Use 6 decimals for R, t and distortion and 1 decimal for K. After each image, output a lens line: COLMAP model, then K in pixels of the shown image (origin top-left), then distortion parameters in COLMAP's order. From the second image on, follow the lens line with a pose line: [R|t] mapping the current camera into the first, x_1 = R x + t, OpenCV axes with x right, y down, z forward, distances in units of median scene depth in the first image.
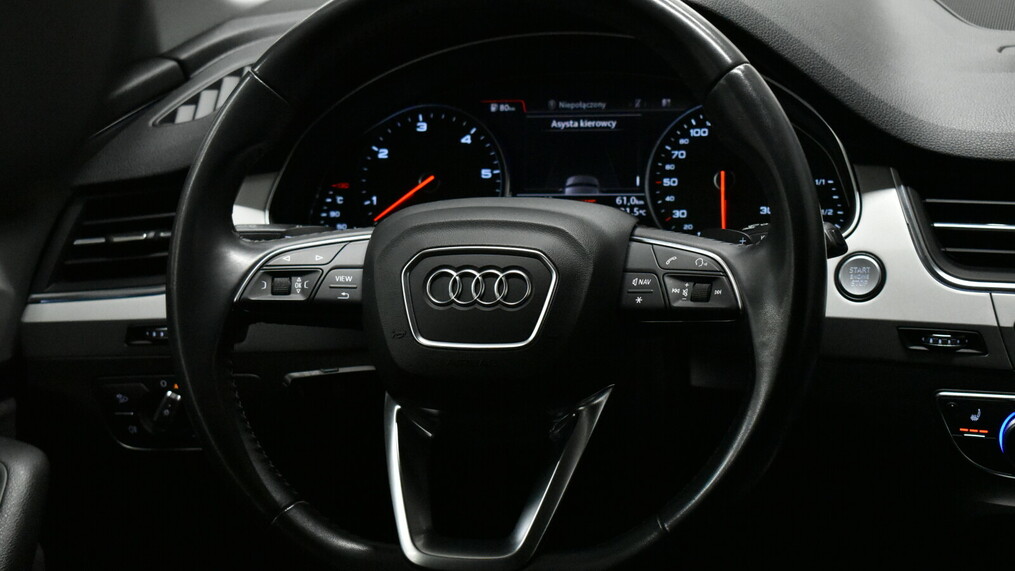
lens RADIAL K [[2090.5, 0, 503.3], [0, 2090.5, 286.3], [0, 0, 1]] dist [-0.032099, 0.000000]
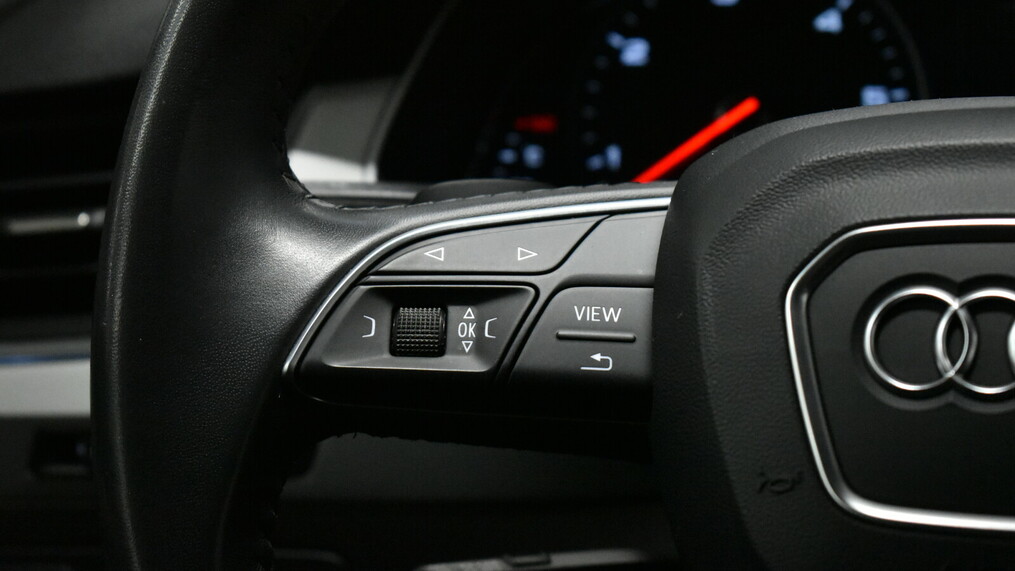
lens RADIAL K [[2314.2, 0, 508.8], [0, 2314.2, 286.5], [0, 0, 1]] dist [-0.044807, 0.000000]
pose [[0.999021, 0.022840, -0.037893, -0.076347], [-0.024450, 0.998793, -0.042593, 0.008543], [0.036875, 0.043478, 0.998374, 0.610762]]
